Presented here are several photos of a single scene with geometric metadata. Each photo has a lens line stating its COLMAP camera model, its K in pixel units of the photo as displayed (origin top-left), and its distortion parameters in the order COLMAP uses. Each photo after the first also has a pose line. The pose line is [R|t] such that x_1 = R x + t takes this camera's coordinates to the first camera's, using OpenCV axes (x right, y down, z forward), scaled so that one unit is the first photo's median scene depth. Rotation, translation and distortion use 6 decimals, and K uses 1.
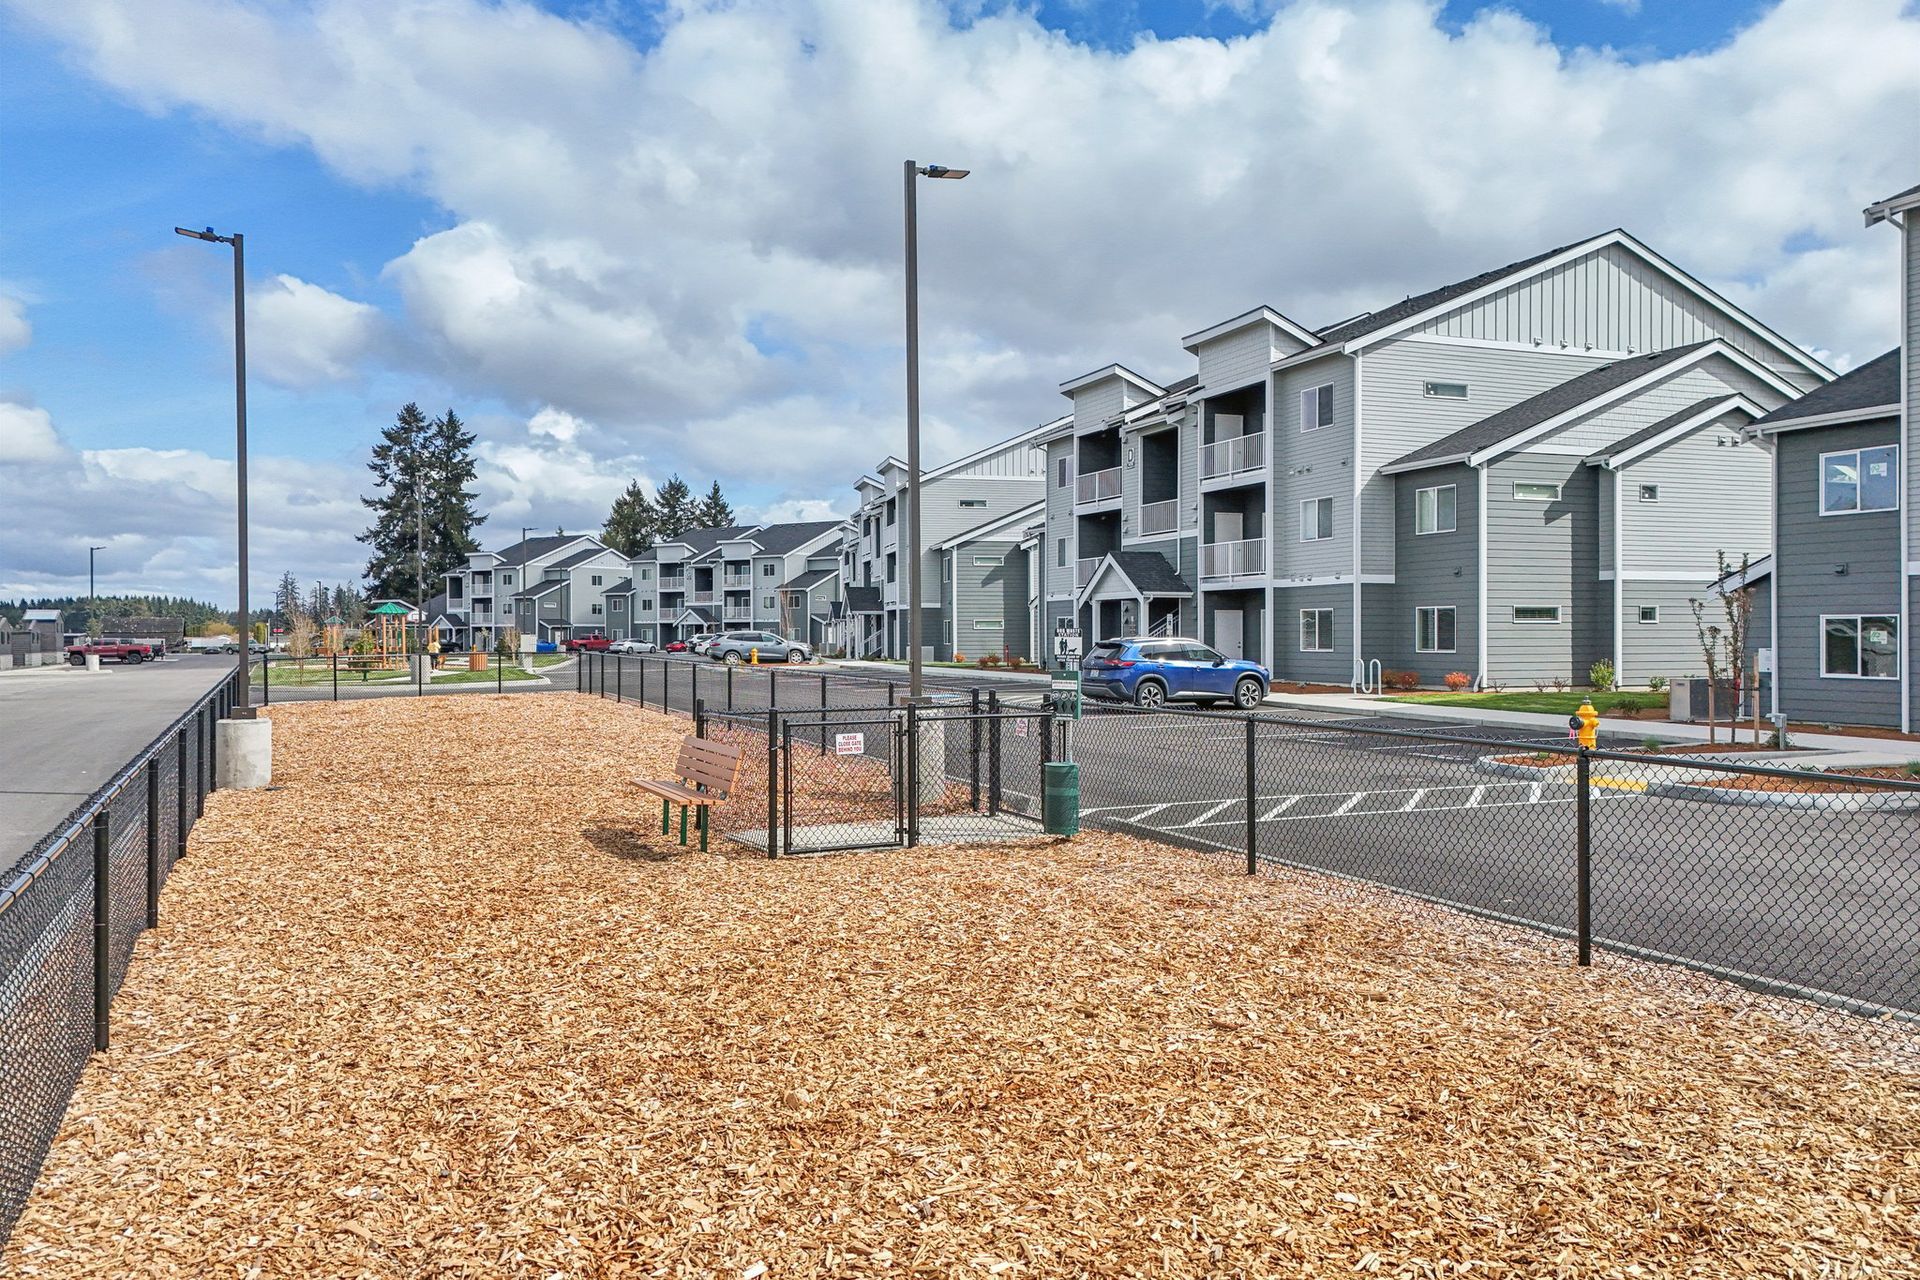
lens RADIAL K [[1459.4, 0, 951.6], [0, 1459.4, 641.3], [0, 0, 1]] dist [0.093448, -0.075661]
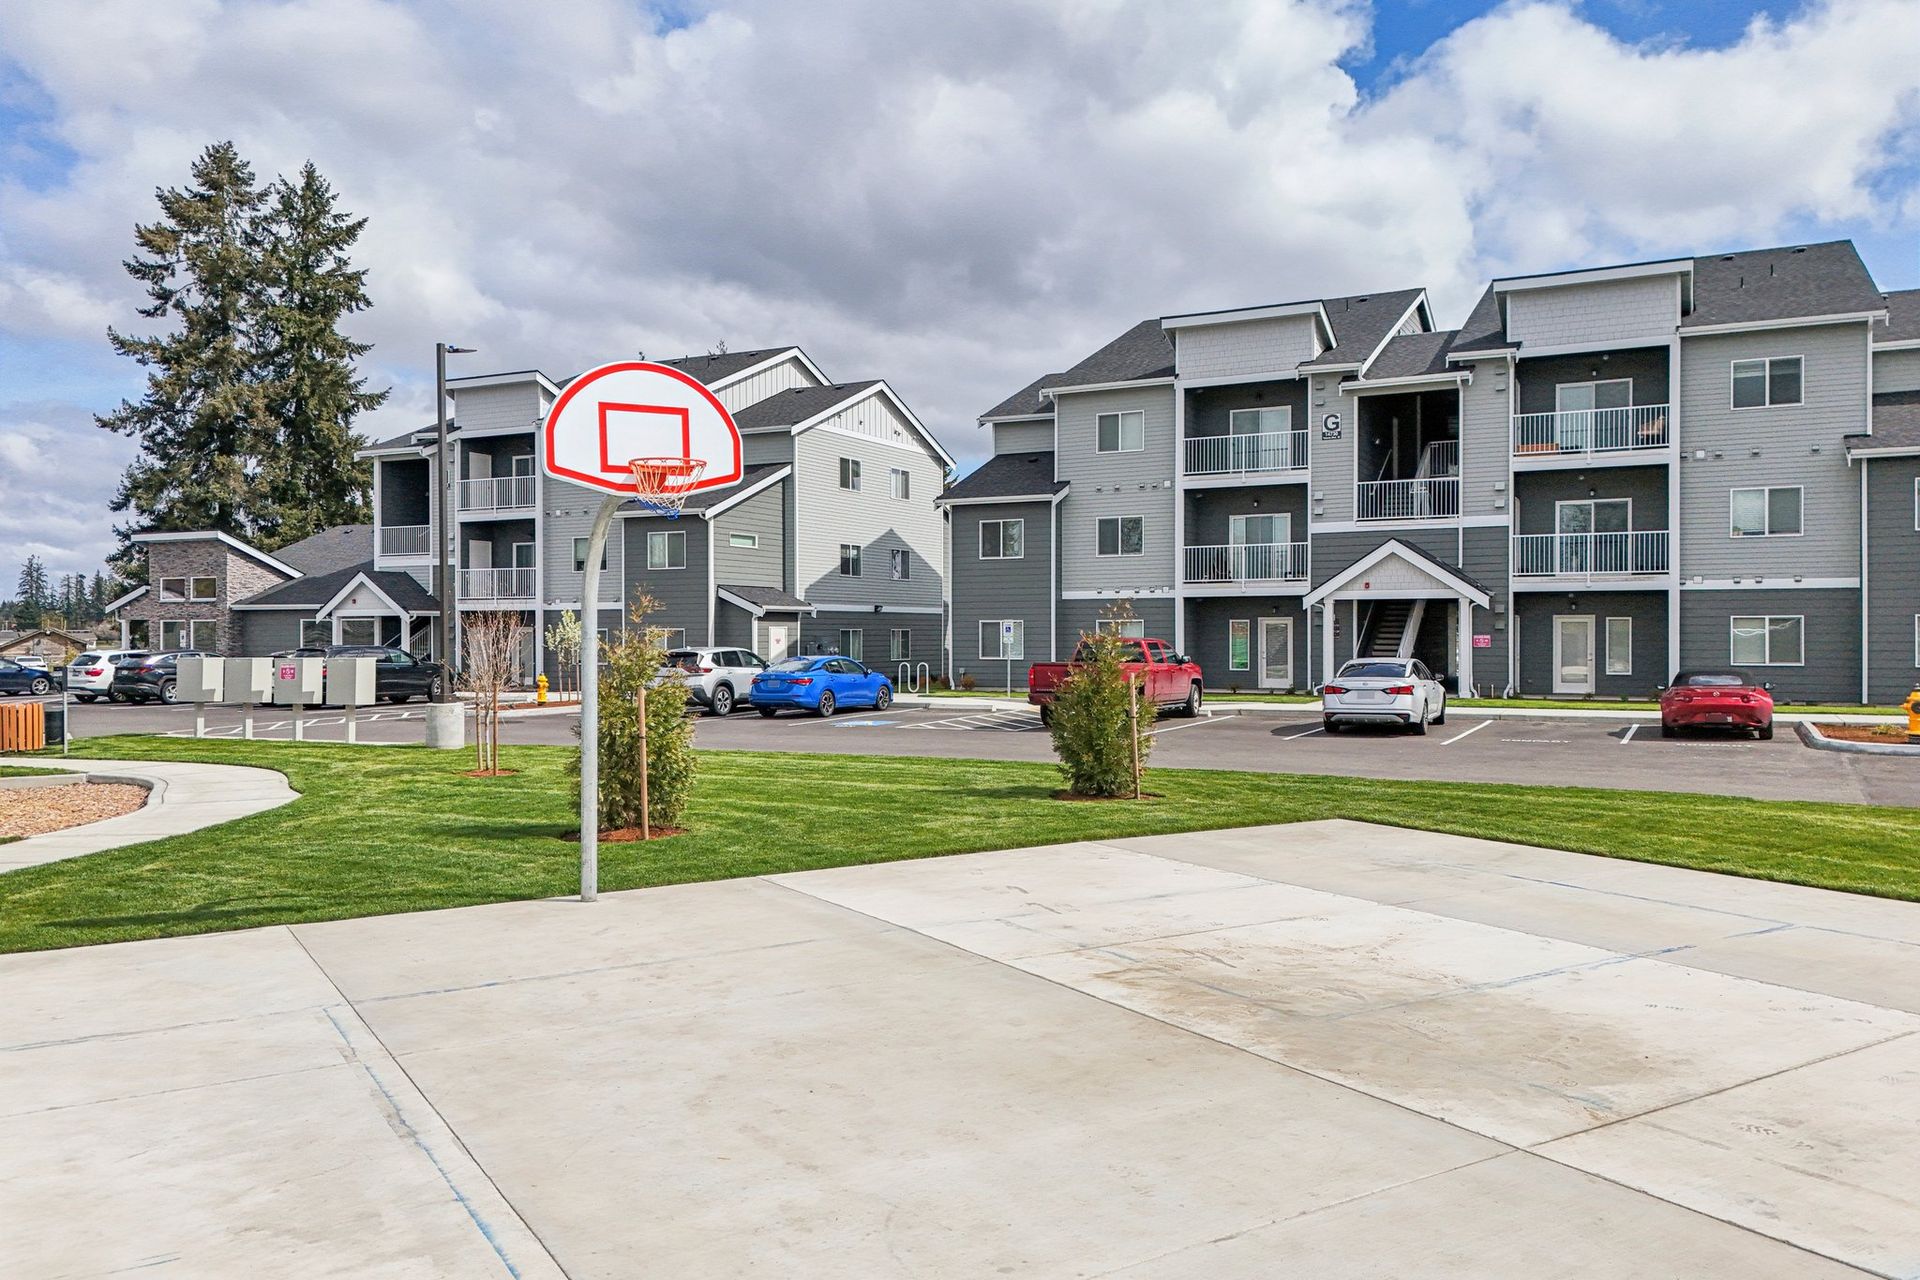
lens RADIAL K [[1459.4, 0, 957.7], [0, 1459.4, 635.6], [0, 0, 1]] dist [0.093448, -0.075661]
pose [[0.991895, 0.002366, 0.127038, -0.194259], [-0.001945, 0.999992, -0.003438, -0.002751], [-0.127045, 0.003163, 0.991892, 0.500561]]
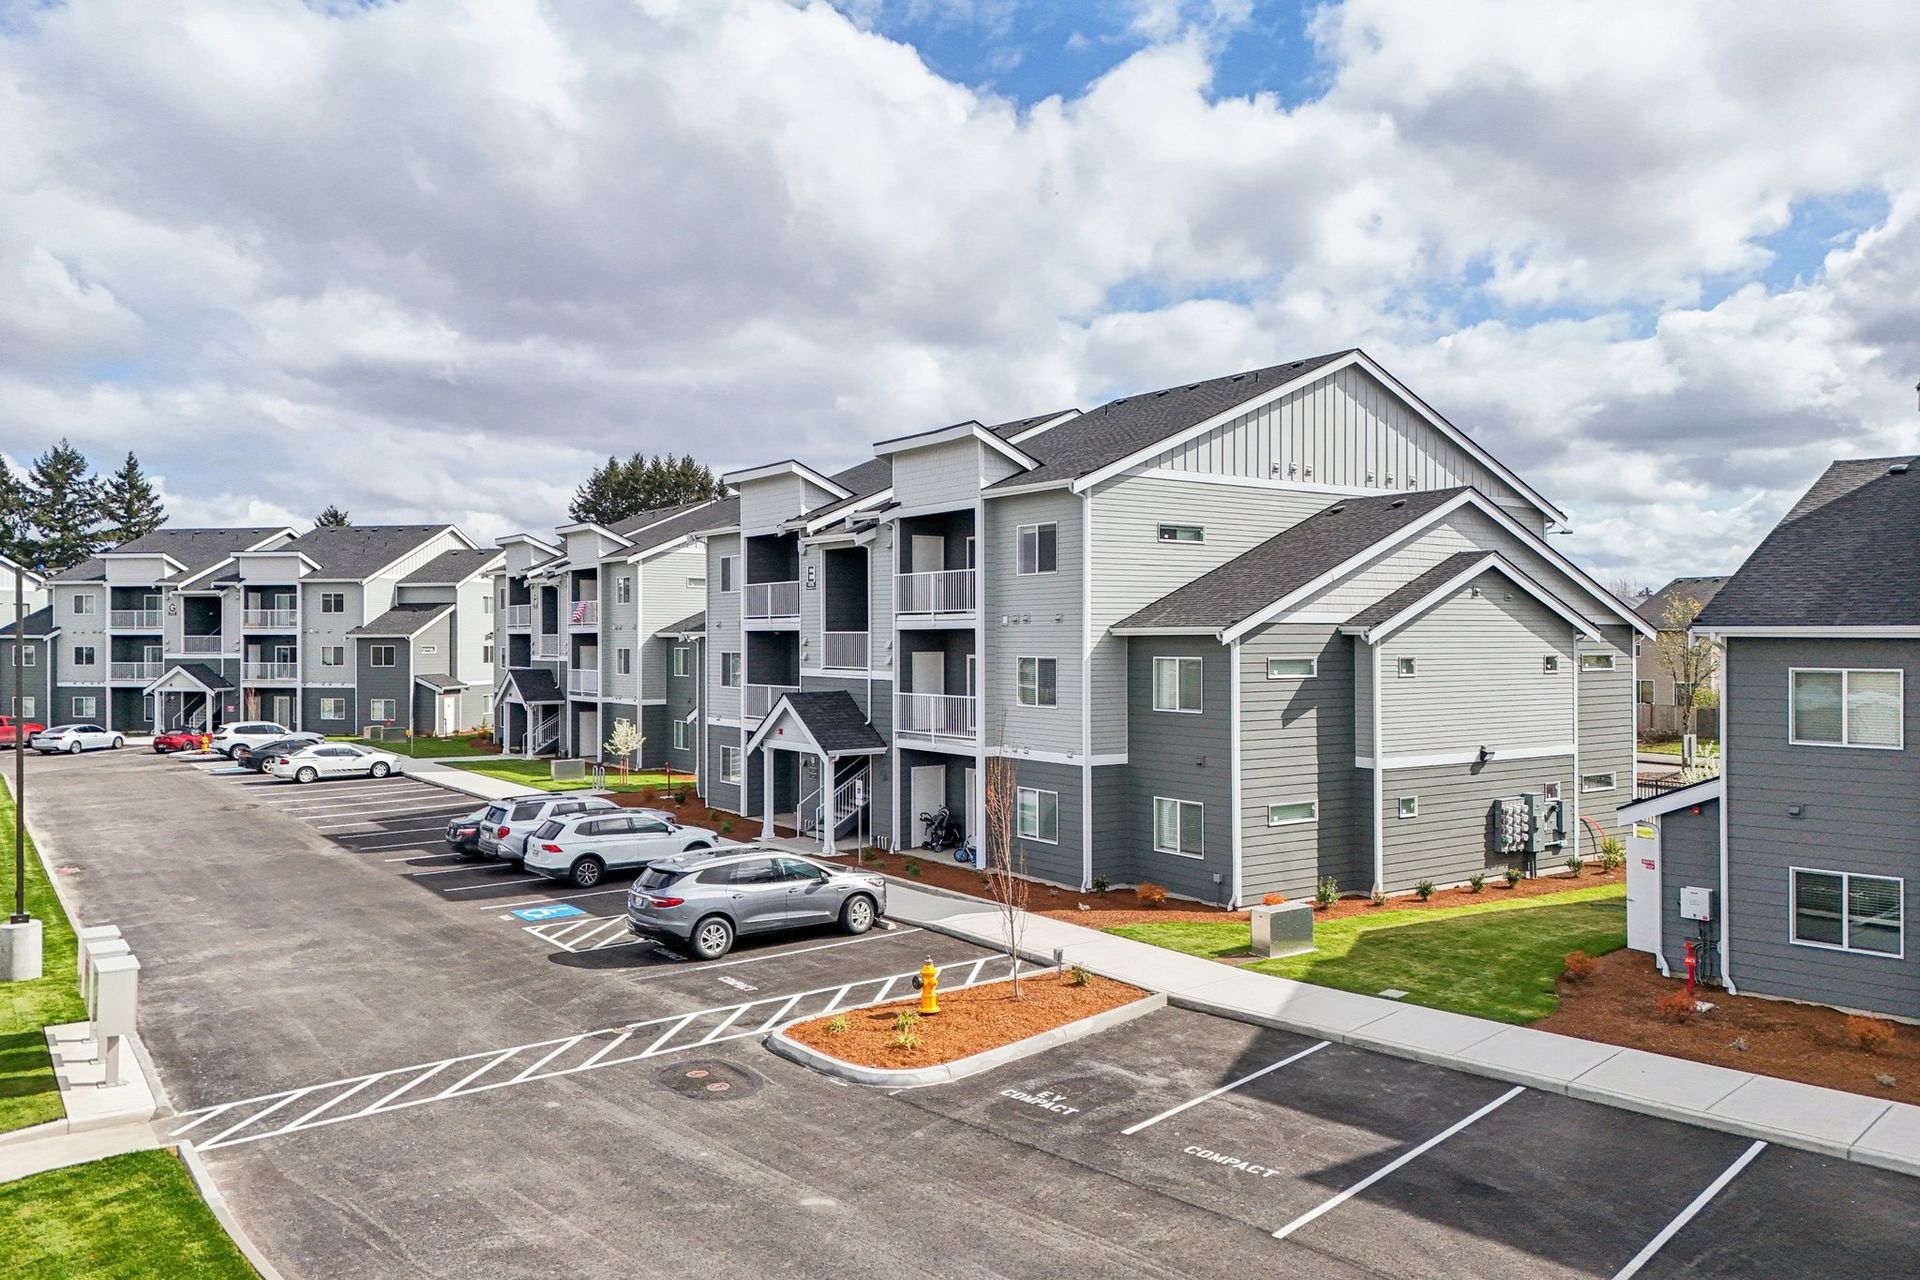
lens RADIAL K [[1459.4, 0, 974.5], [0, 1459.4, 626.0], [0, 0, 1]] dist [0.093448, -0.075661]
pose [[0.920248, 0.004310, 0.391312, -0.078984], [0.000218, 0.999934, -0.011526, -0.020975], [-0.391336, 0.010693, 0.920186, 0.211301]]
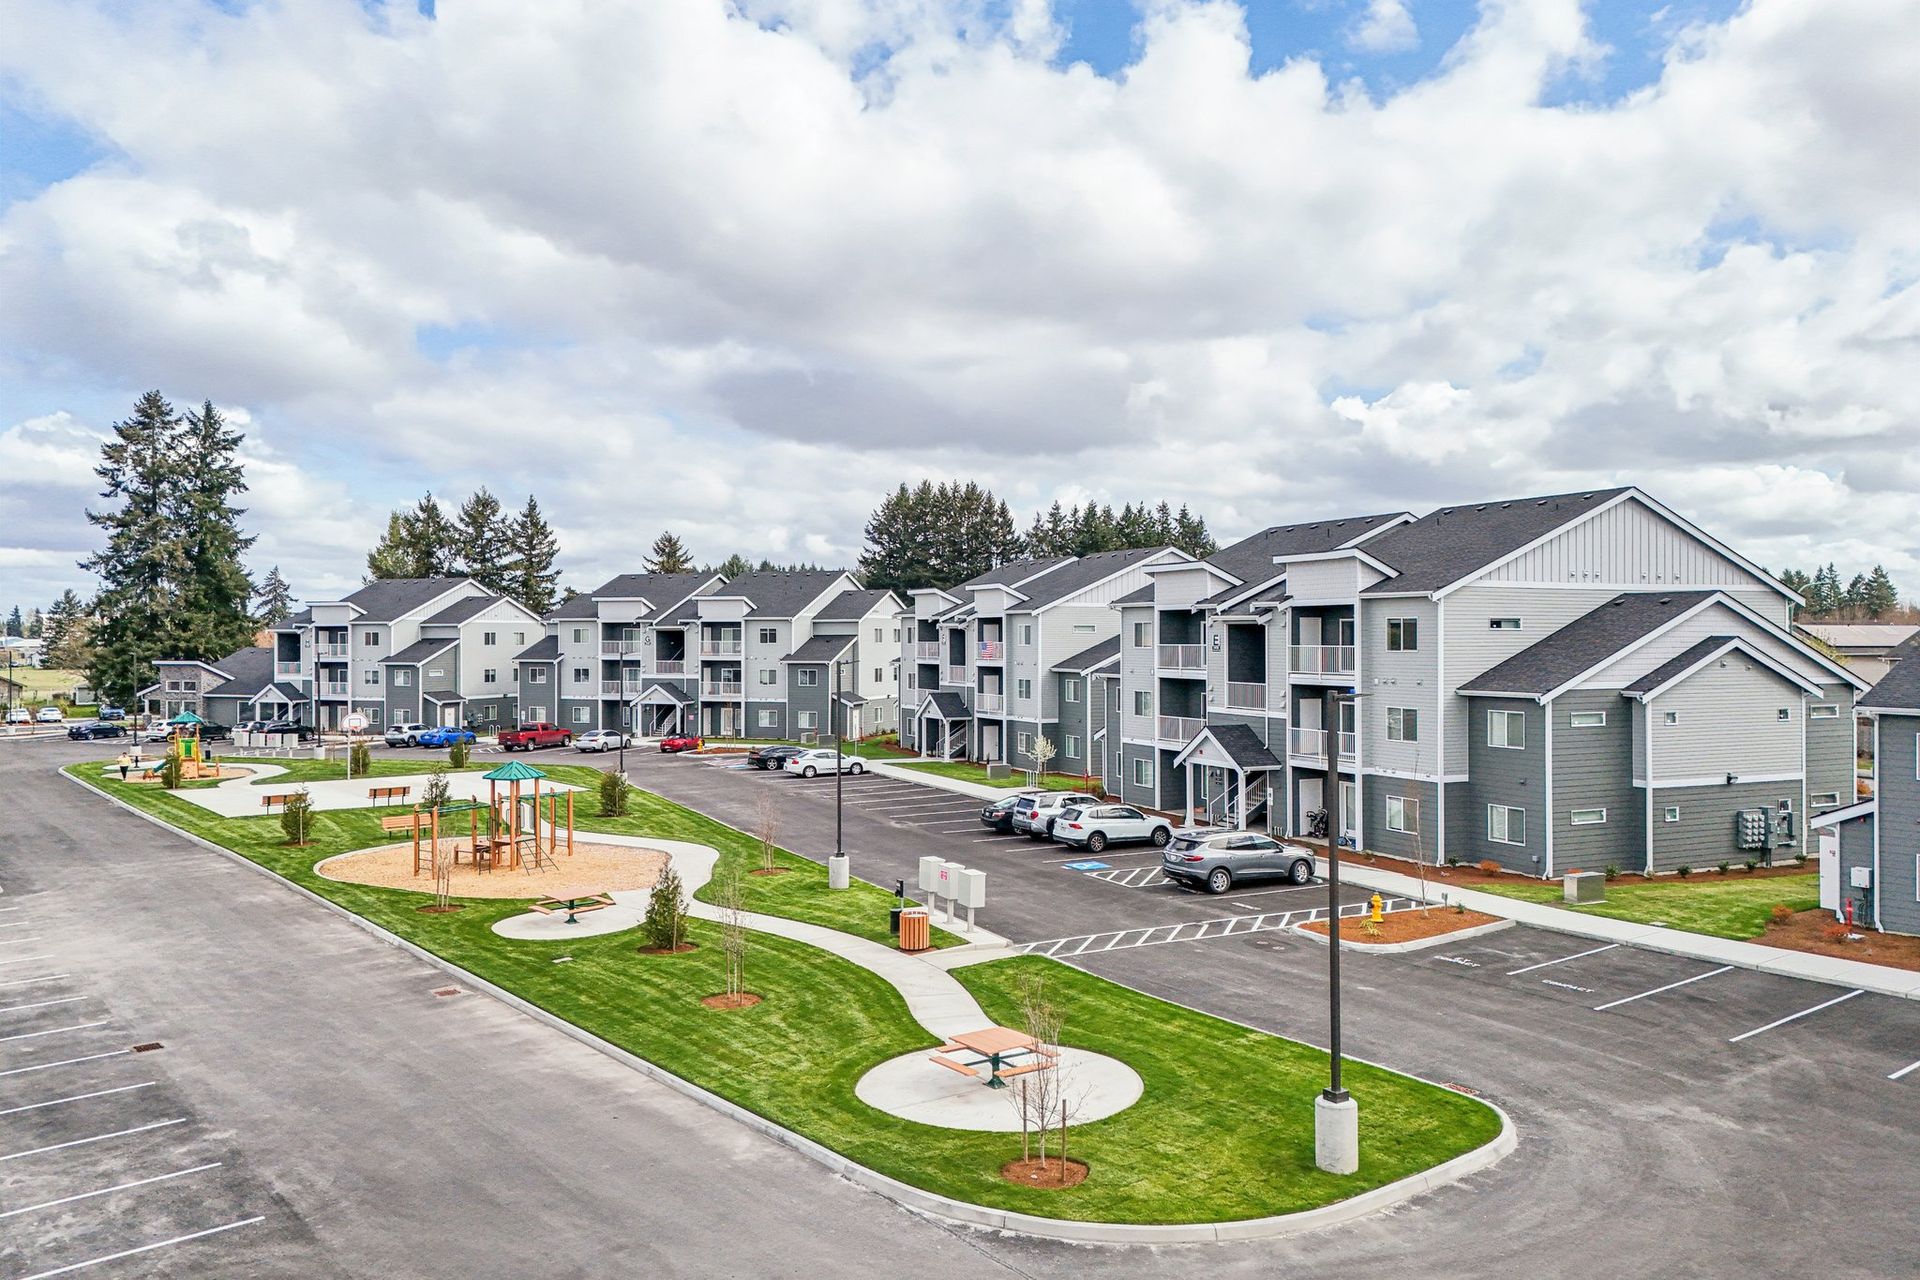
lens RADIAL K [[1459.4, 0, 963.3], [0, 1459.4, 632.6], [0, 0, 1]] dist [0.093448, -0.075661]
pose [[0.972505, 0.003248, 0.232859, -0.134802], [-0.001737, 0.999976, -0.006693, -0.029863], [-0.232875, 0.006105, 0.972488, 0.140101]]
